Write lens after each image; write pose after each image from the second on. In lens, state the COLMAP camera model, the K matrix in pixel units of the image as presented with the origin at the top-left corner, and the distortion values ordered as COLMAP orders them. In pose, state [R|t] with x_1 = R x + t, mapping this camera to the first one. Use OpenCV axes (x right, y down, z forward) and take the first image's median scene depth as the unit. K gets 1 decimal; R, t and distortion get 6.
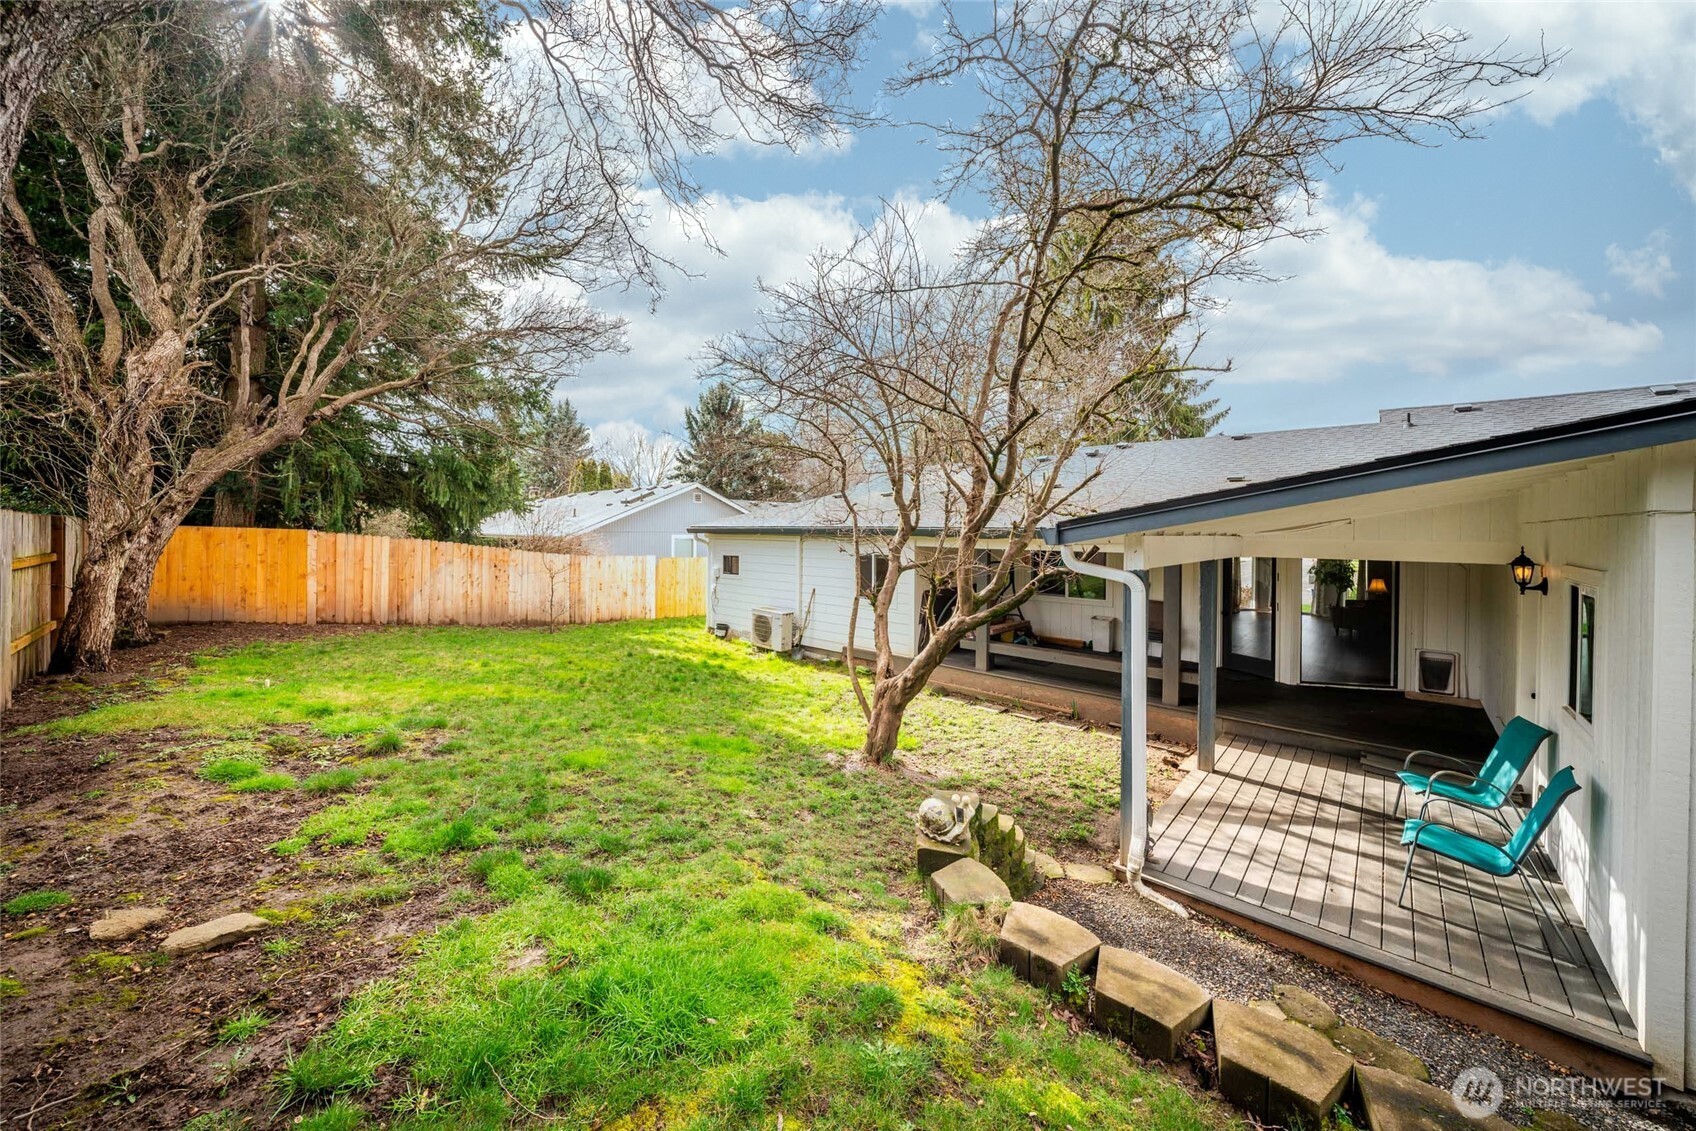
lens RADIAL K [[590.8, 0, 850.0], [0, 590.8, 535.7], [0, 0, 1]] dist [-0.000564, 0.000045]
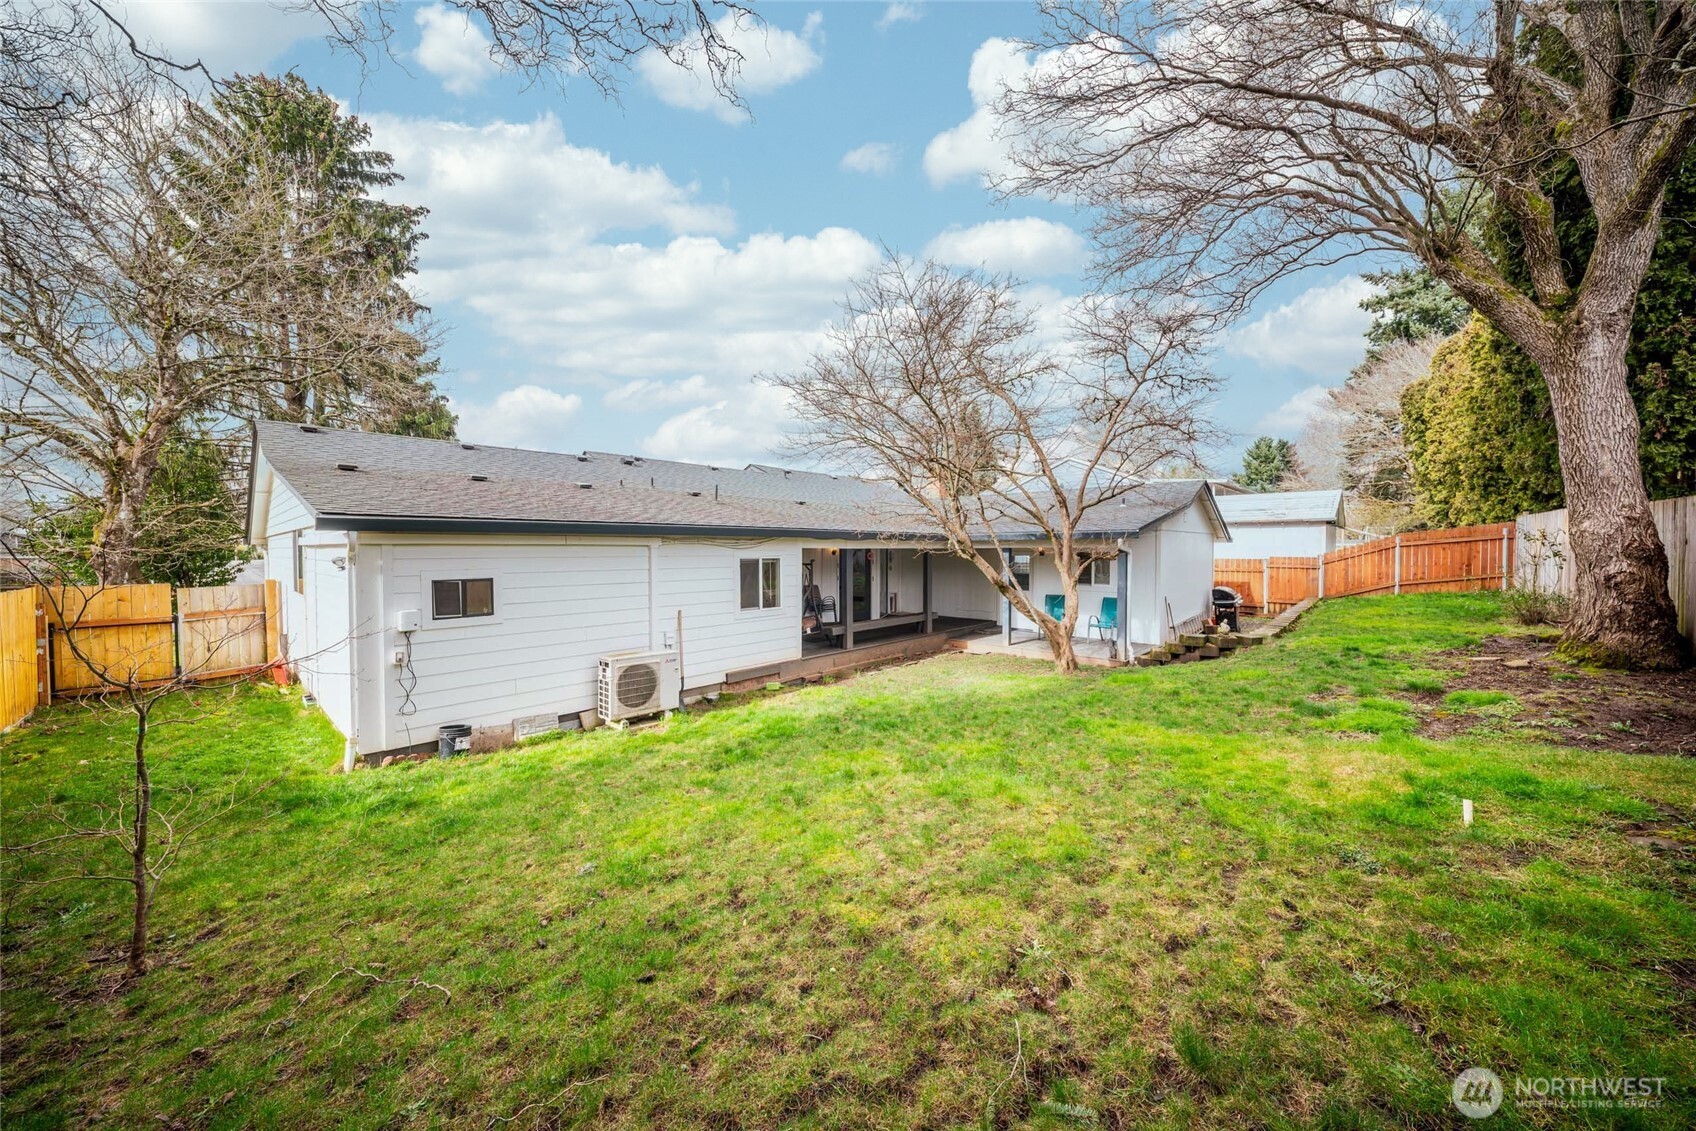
lens RADIAL K [[588.6, 0, 840.2], [0, 588.6, 568.7], [0, 0, 1]] dist [0.000943, -0.000238]
pose [[0.008707, -0.046431, 0.998884, -1.875562], [0.009903, 0.998876, 0.046344, 0.016341], [-0.999913, 0.009488, 0.009157, 1.921825]]
